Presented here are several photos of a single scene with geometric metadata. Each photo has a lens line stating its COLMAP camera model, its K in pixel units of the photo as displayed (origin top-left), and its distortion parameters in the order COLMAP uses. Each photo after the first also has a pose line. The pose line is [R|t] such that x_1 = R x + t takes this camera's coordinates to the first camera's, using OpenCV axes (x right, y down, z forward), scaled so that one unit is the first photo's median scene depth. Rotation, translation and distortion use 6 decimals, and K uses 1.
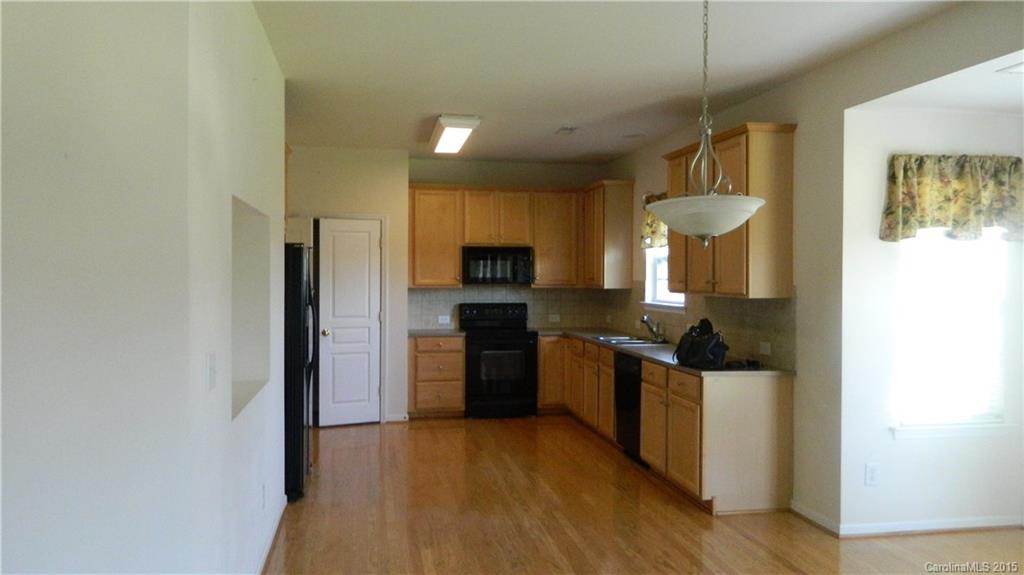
lens RADIAL K [[758.4, 0, 512.0], [0, 758.4, 287.5], [0, 0, 1]] dist [0.001808, 0.003726]
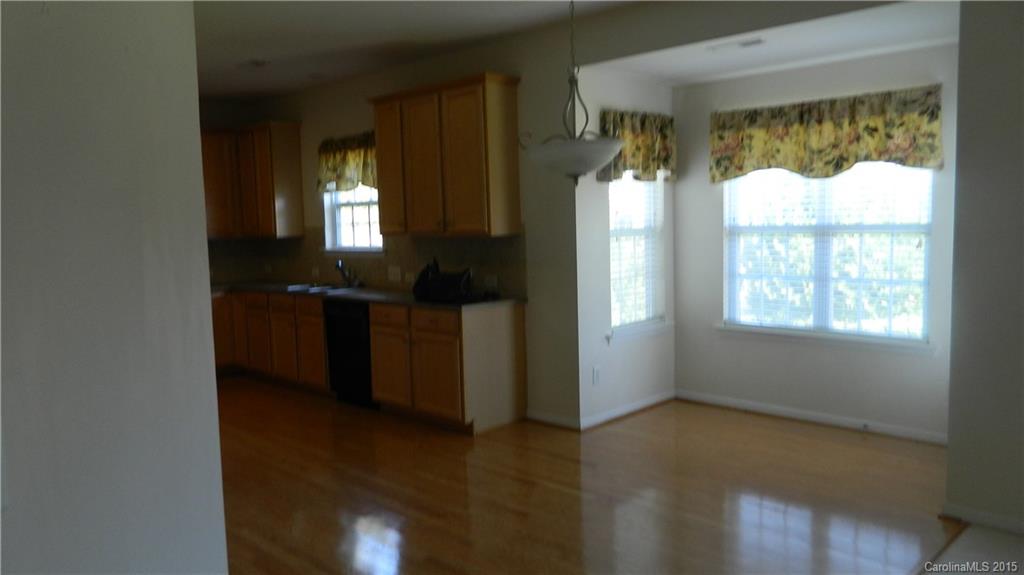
lens RADIAL K [[758.4, 0, 512.0], [0, 758.4, 287.5], [0, 0, 1]] dist [0.001808, 0.003726]
pose [[0.815825, -0.083812, 0.572193, -0.297847], [0.044867, 0.995633, 0.081865, 0.000217], [-0.576555, -0.041115, 0.816023, 0.084219]]
